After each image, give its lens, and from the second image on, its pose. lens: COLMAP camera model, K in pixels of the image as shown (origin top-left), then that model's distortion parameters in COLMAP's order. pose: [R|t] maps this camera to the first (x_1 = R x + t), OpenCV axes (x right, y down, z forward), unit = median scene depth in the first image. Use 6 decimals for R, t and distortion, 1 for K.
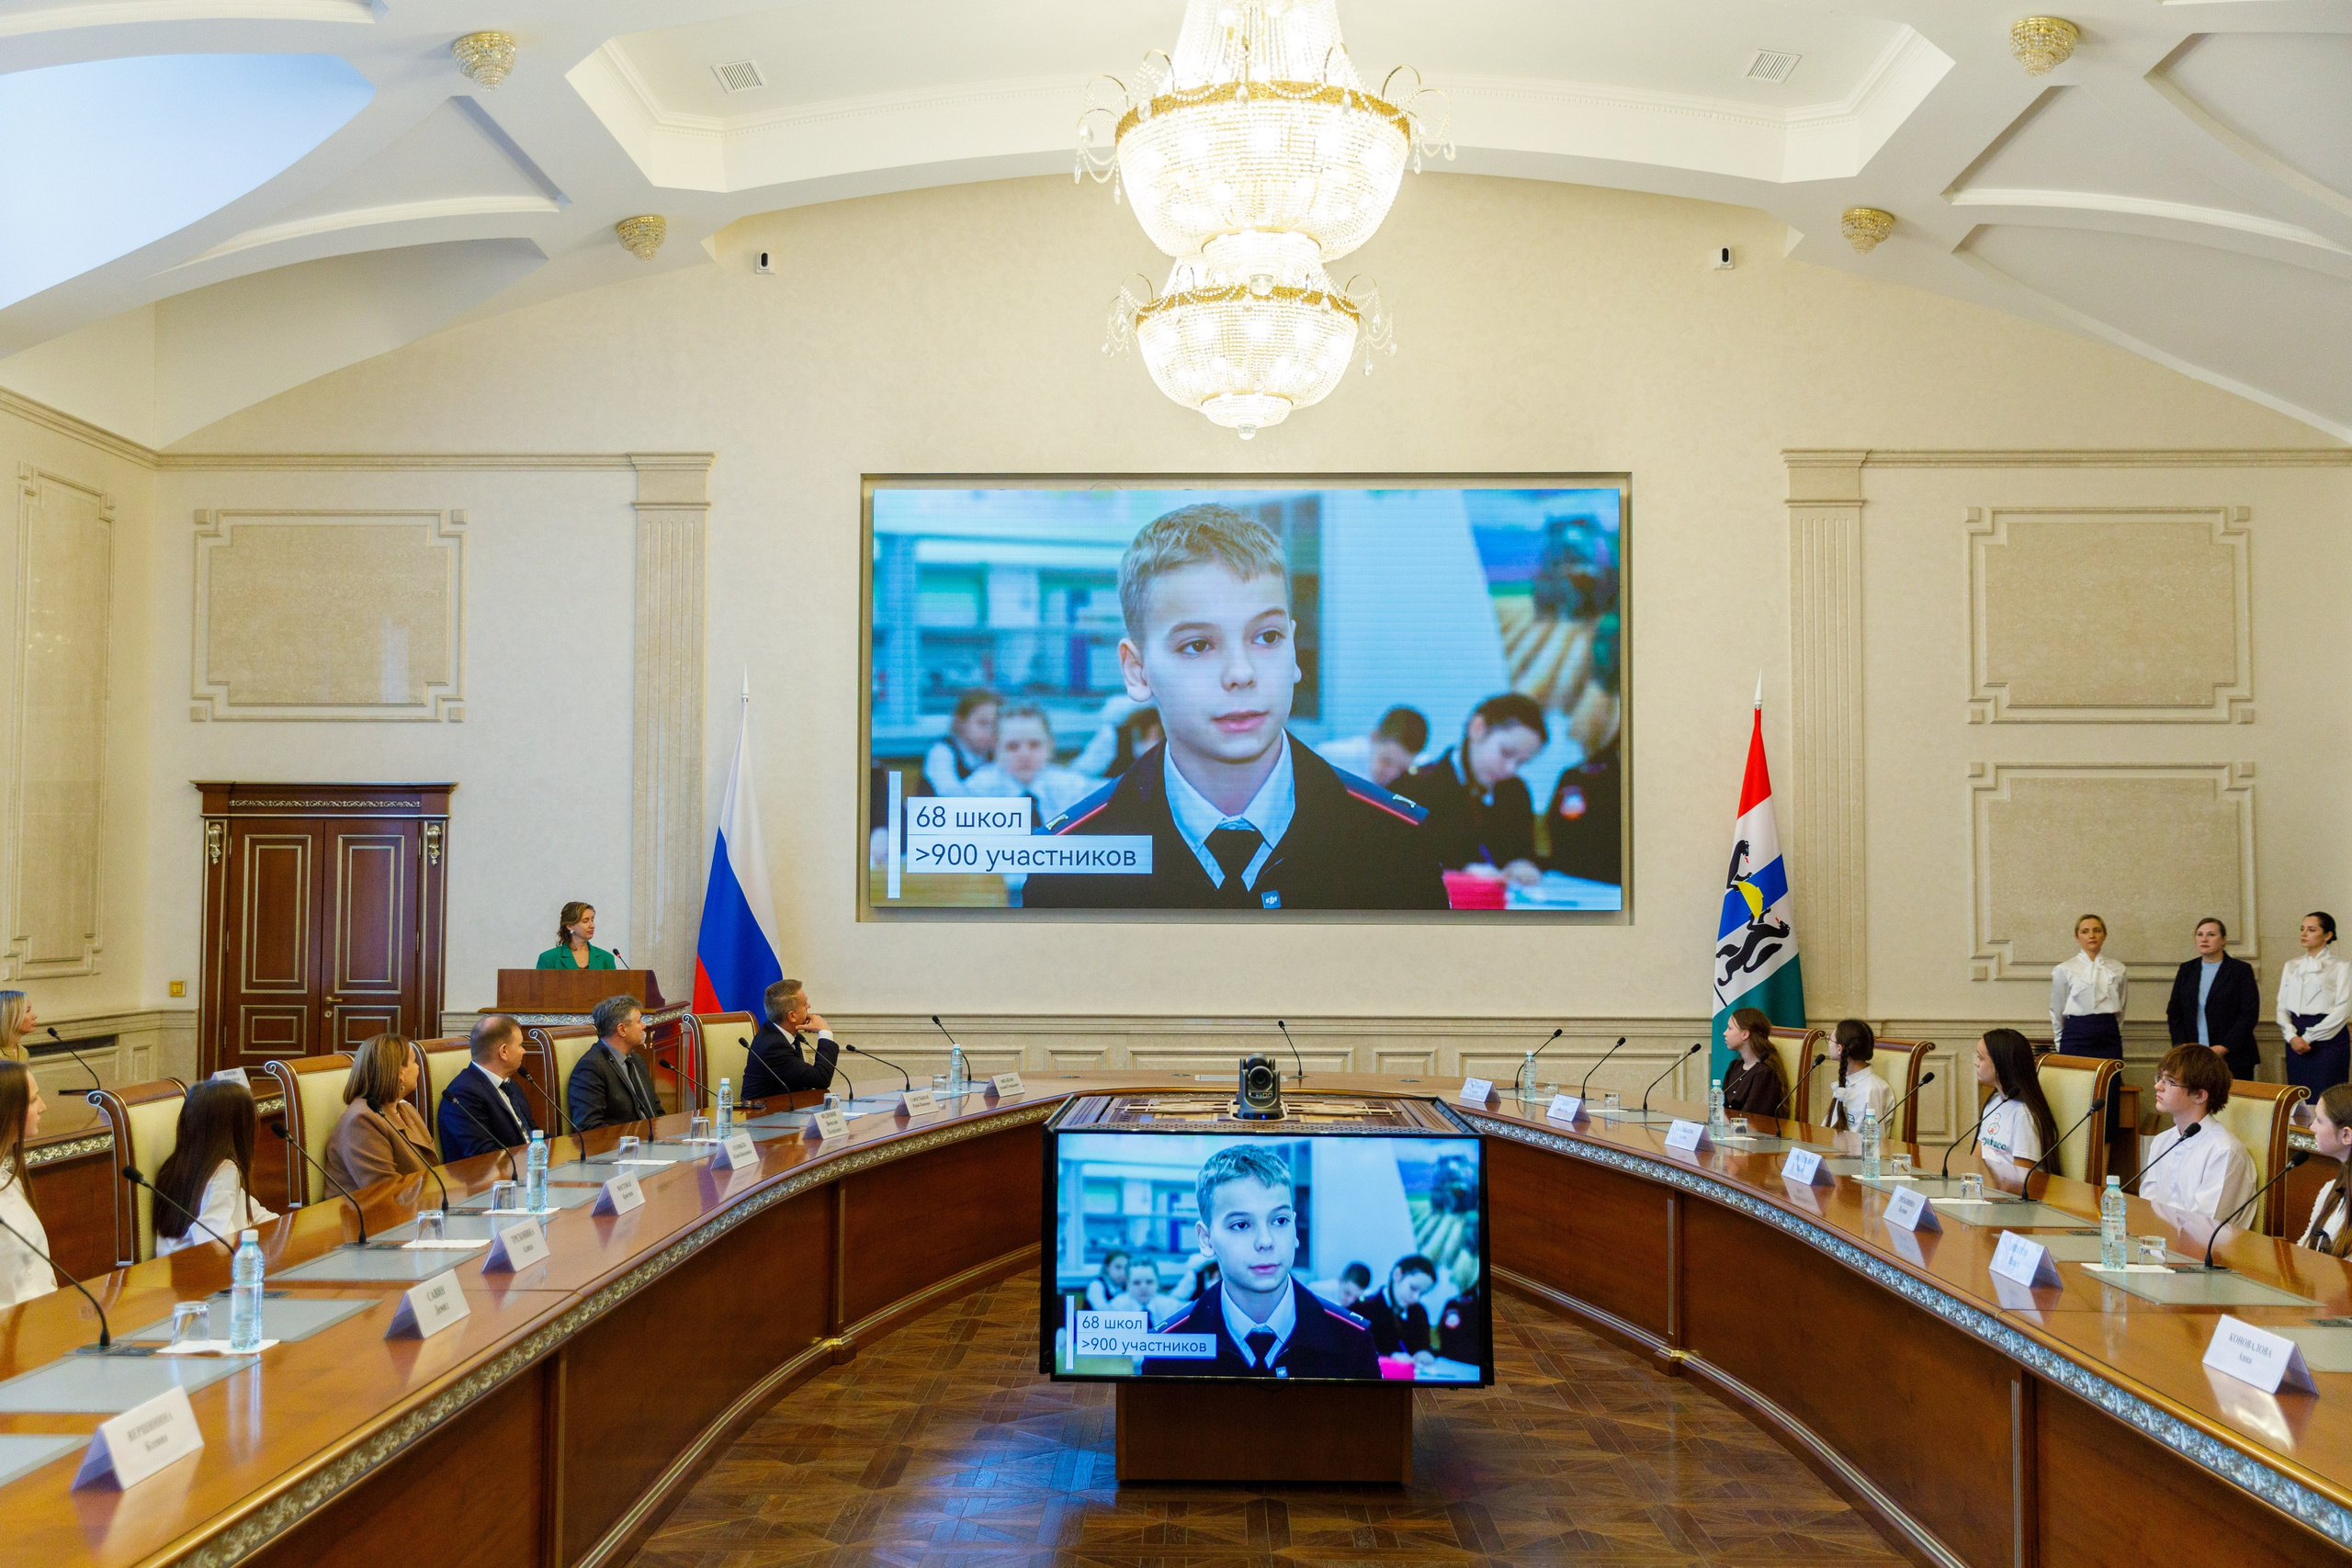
lens RADIAL K [[2253.9, 0, 1221.9], [0, 2253.9, 780.9], [0, 0, 1]] dist [0.003713, -0.001449]
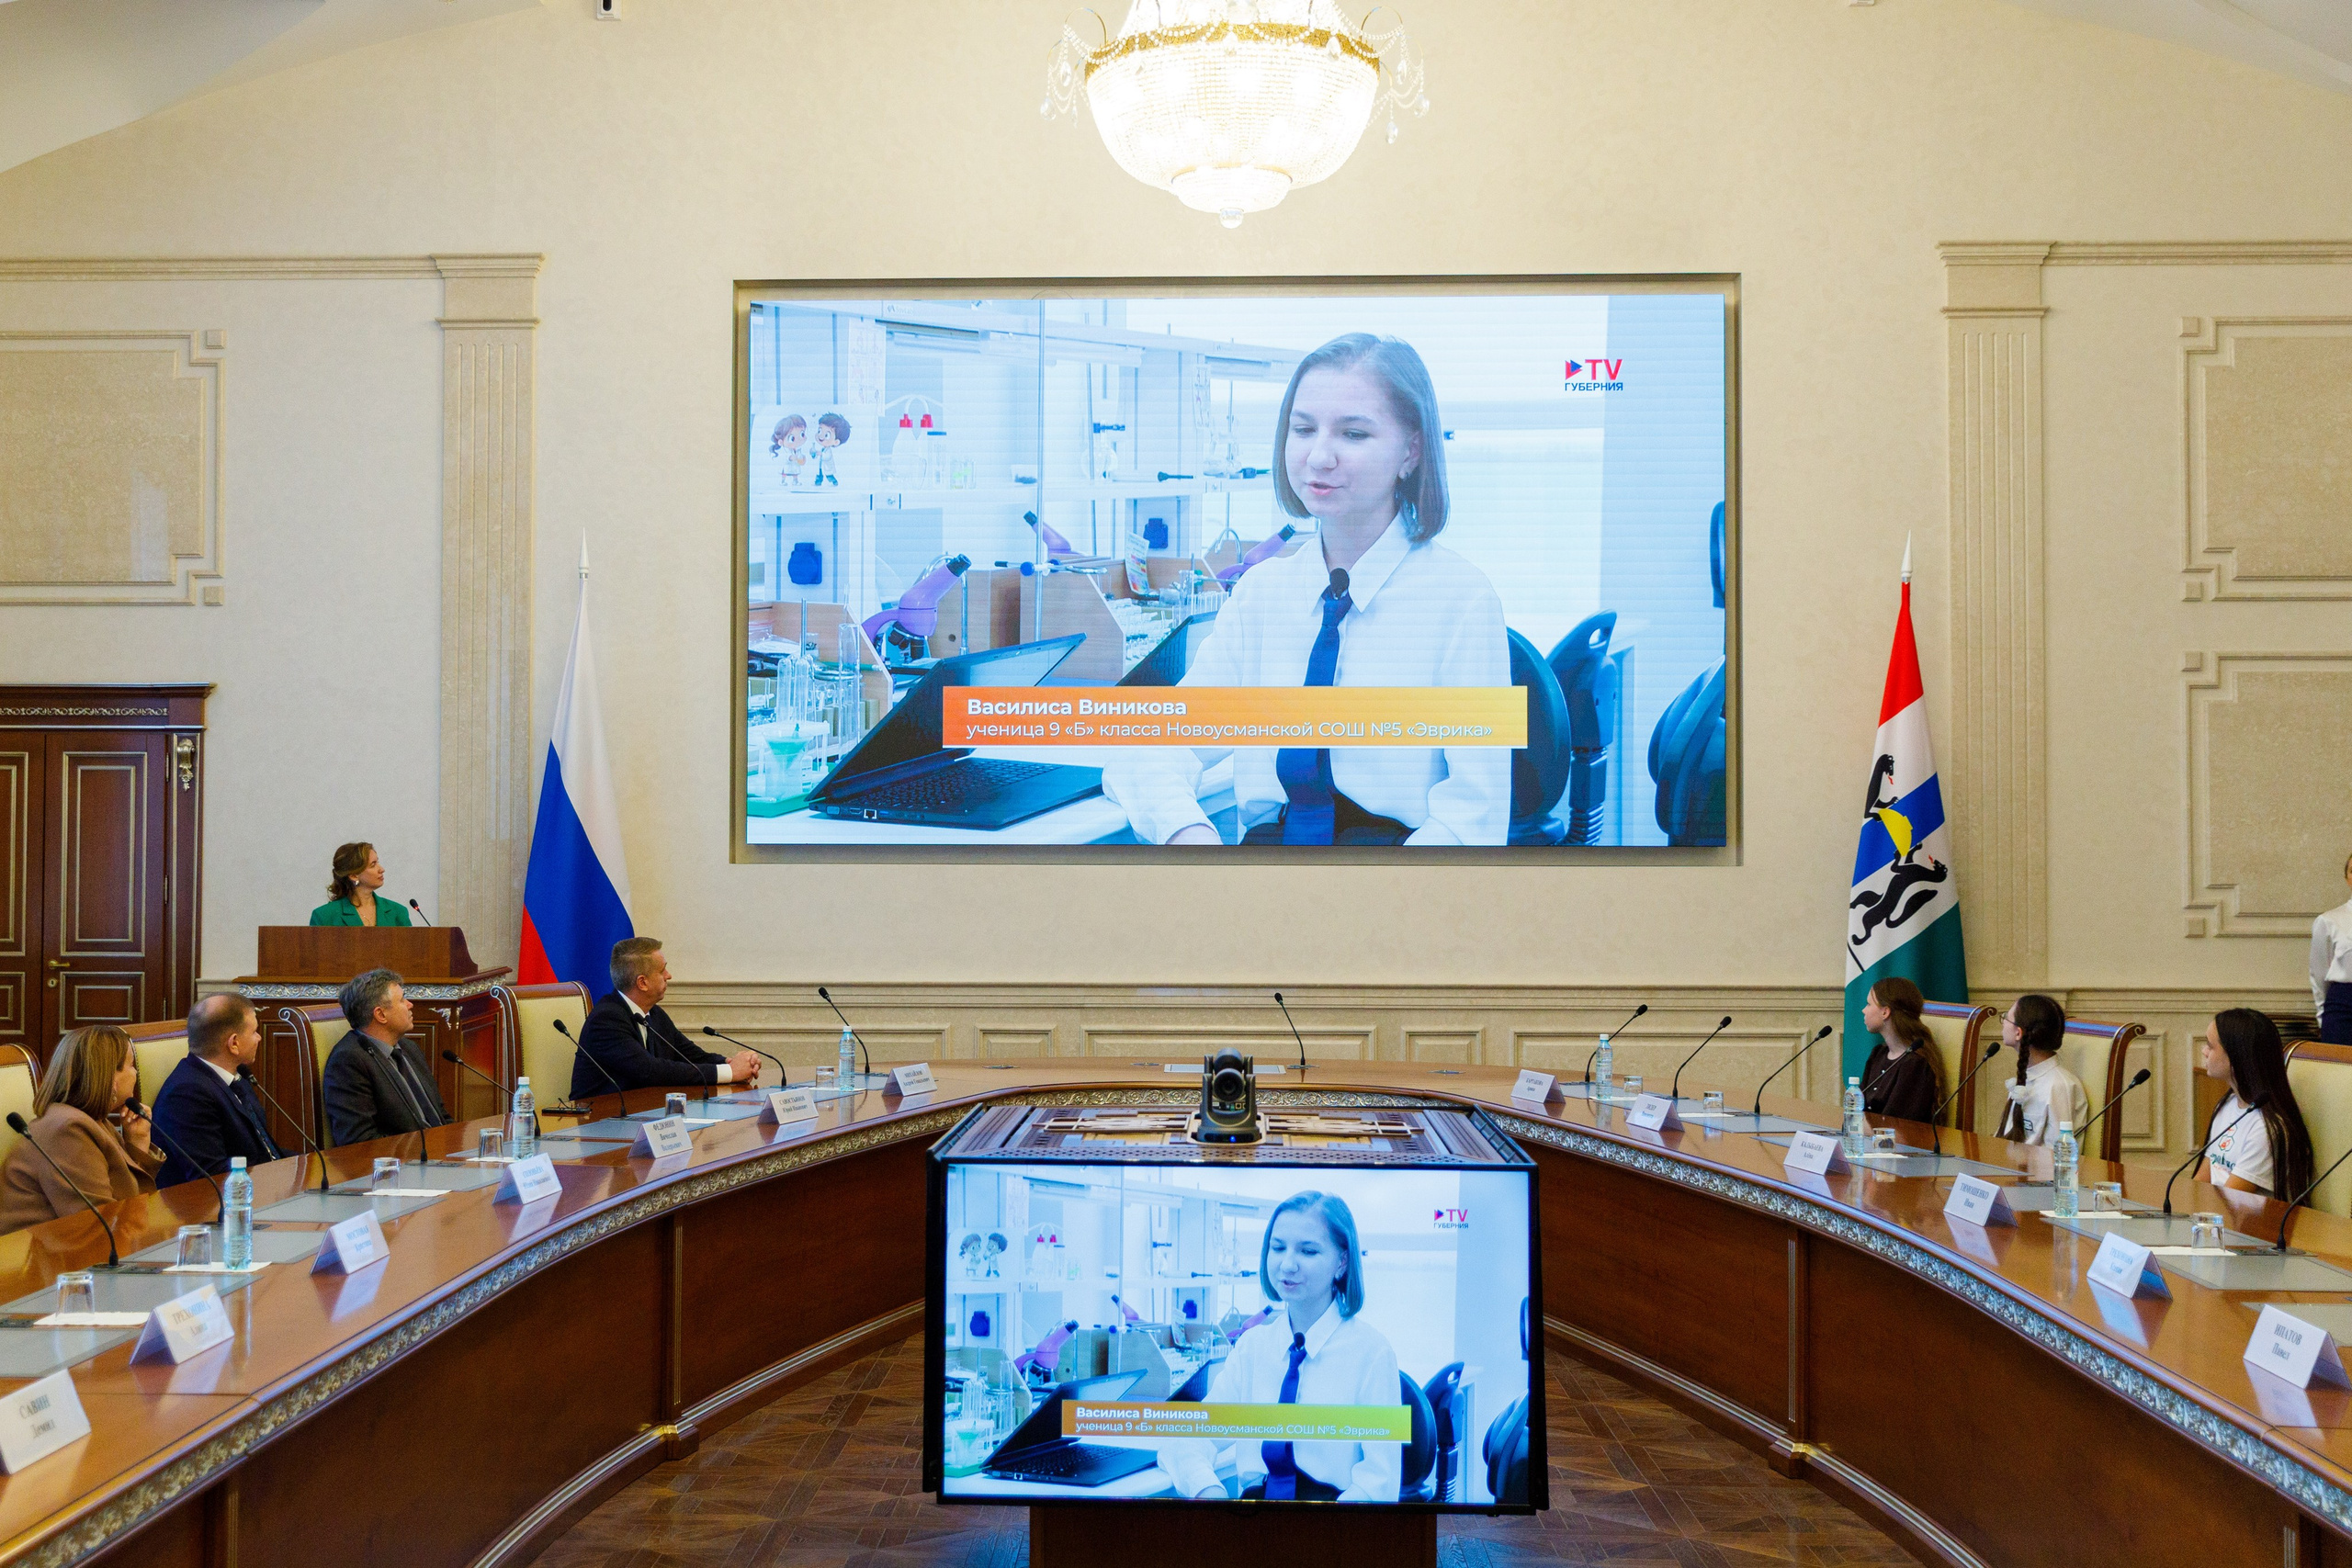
lens RADIAL K [[2802.8, 0, 1171.4], [0, 2802.8, 744.4], [0, 0, 1]] dist [-0.013699, 0.041467]
pose [[0.999796, -0.002226, -0.020073, 0.009104], [0.002684, 0.999737, 0.022791, 0.000592], [0.020017, -0.022841, 0.999539, 0.052186]]
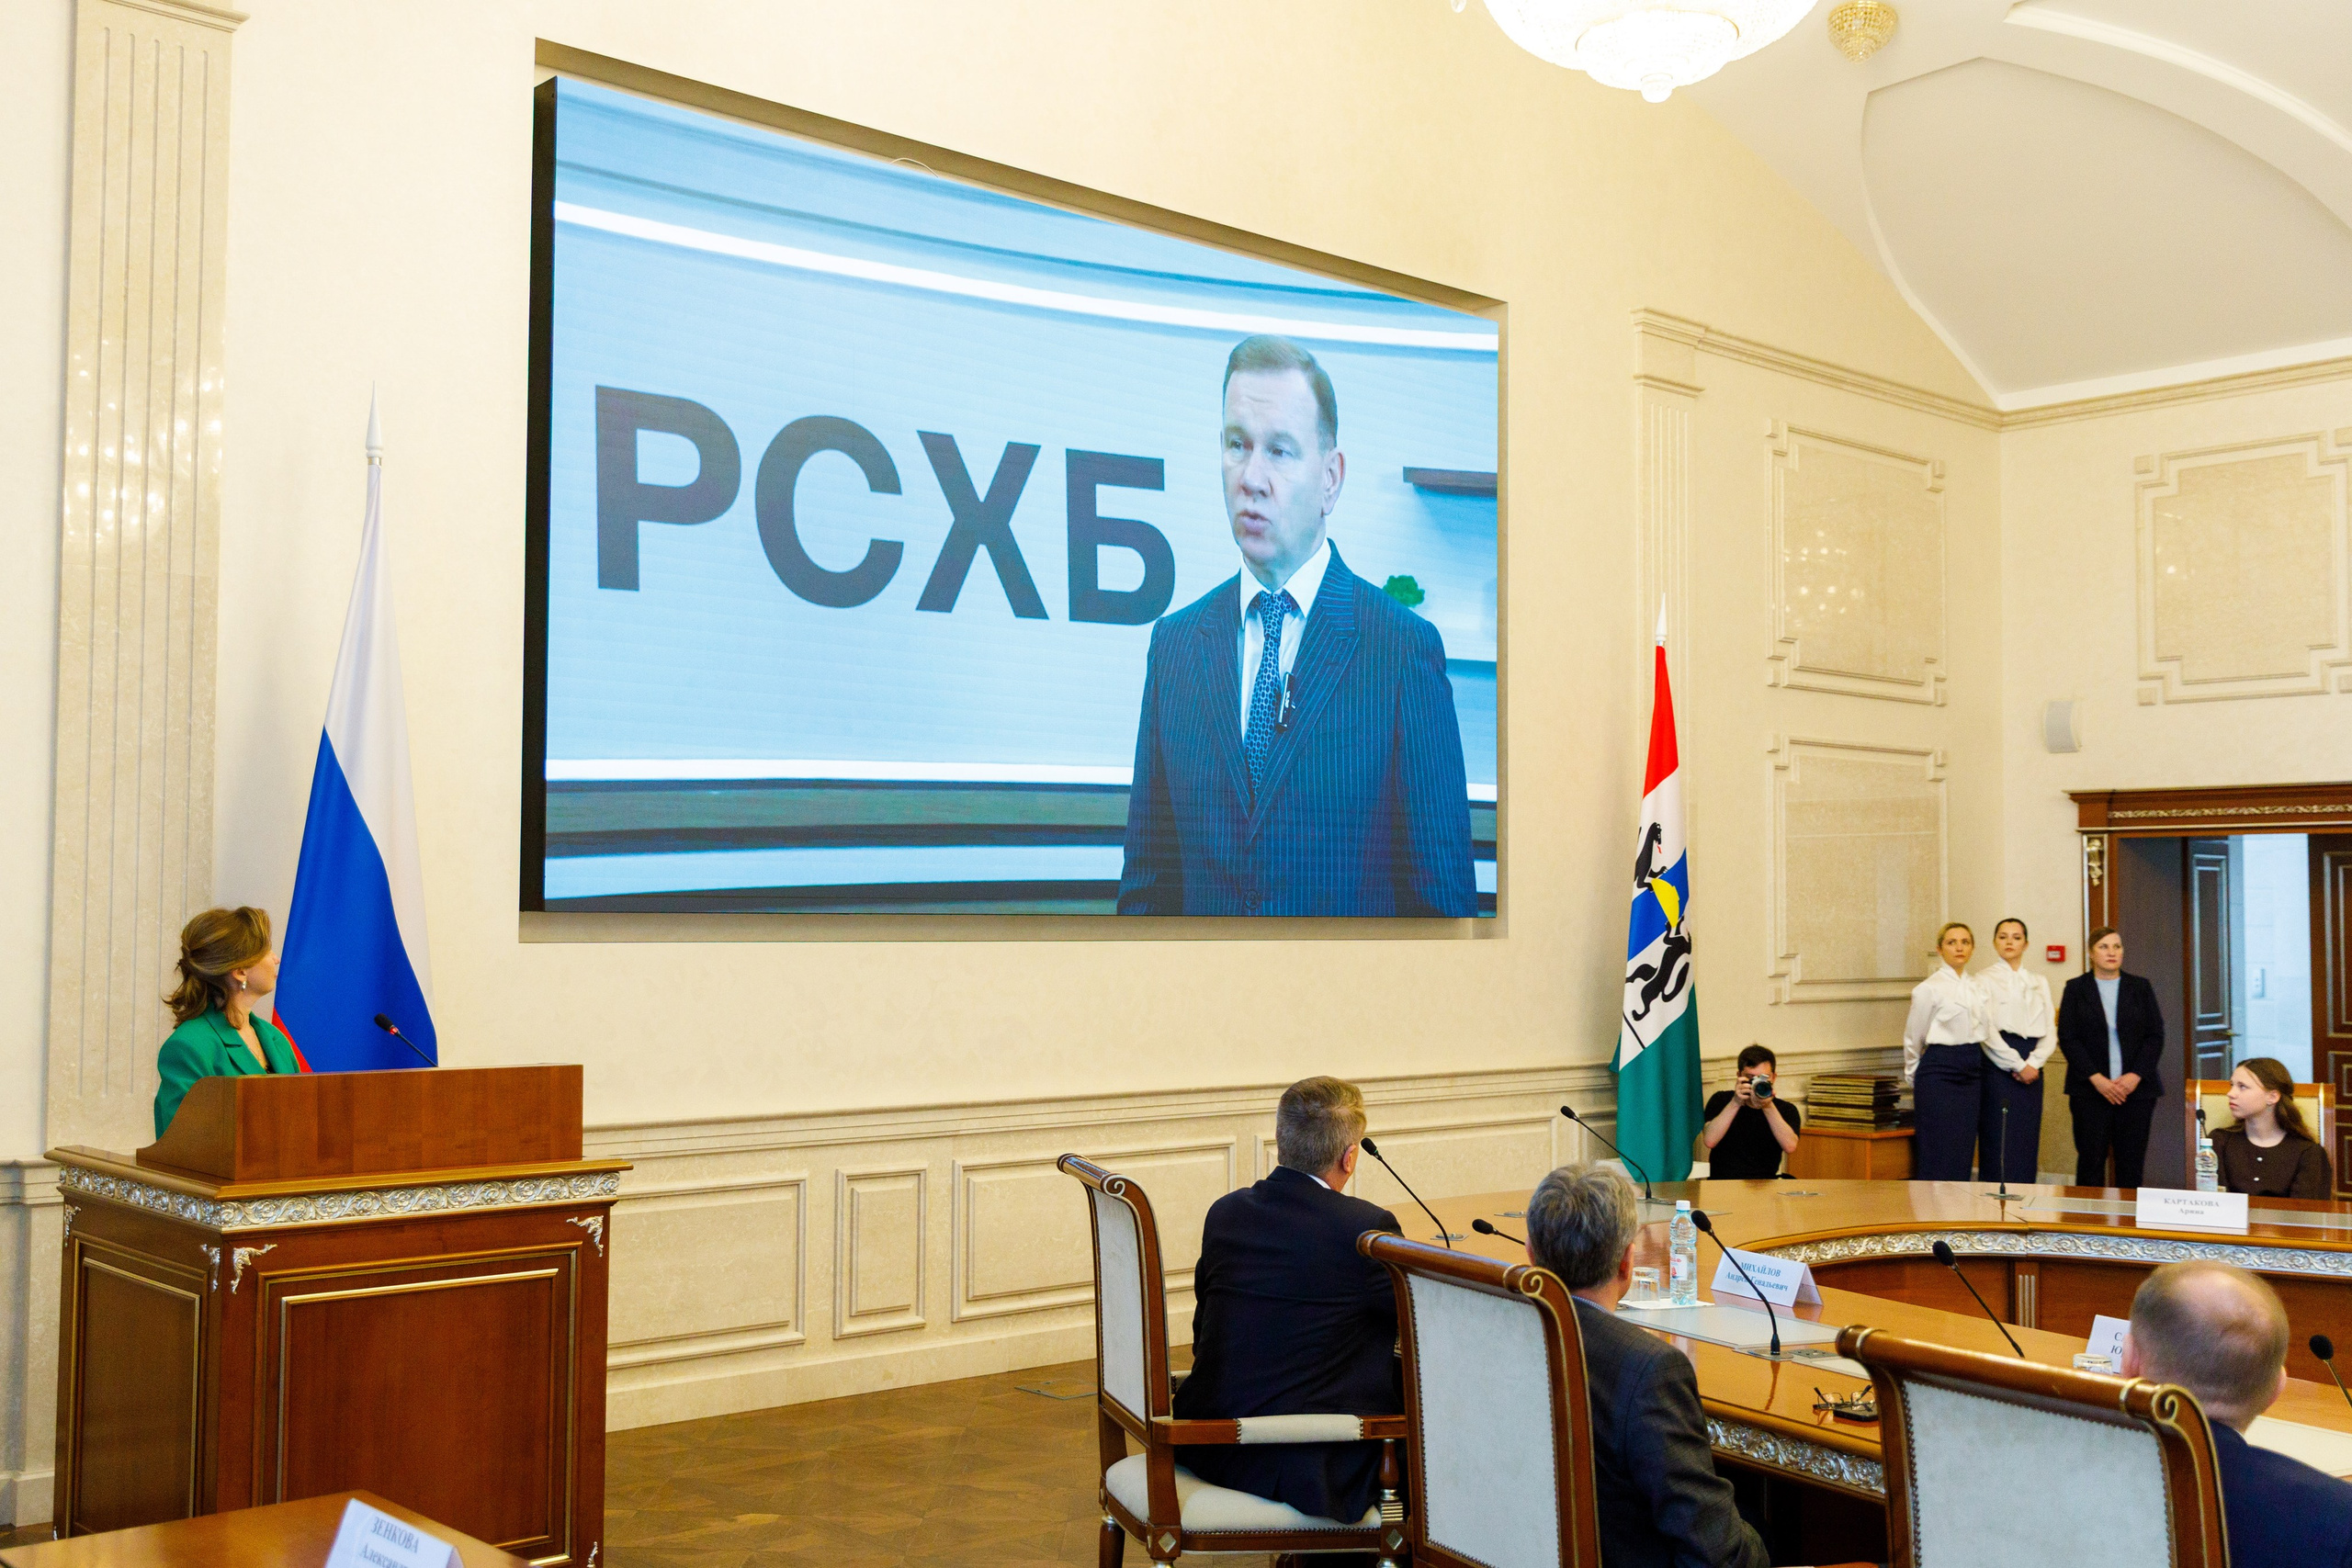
lens RADIAL K [[2390.5, 0, 1176.0], [0, 2390.5, 784.0], [0, 0, 1]] dist [0.002761, 0.005394]
pose [[0.742527, 0.036916, 0.668798, -0.460167], [-0.039922, 0.999144, -0.010827, 0.031811], [-0.668625, -0.018660, 0.743366, 0.586335]]
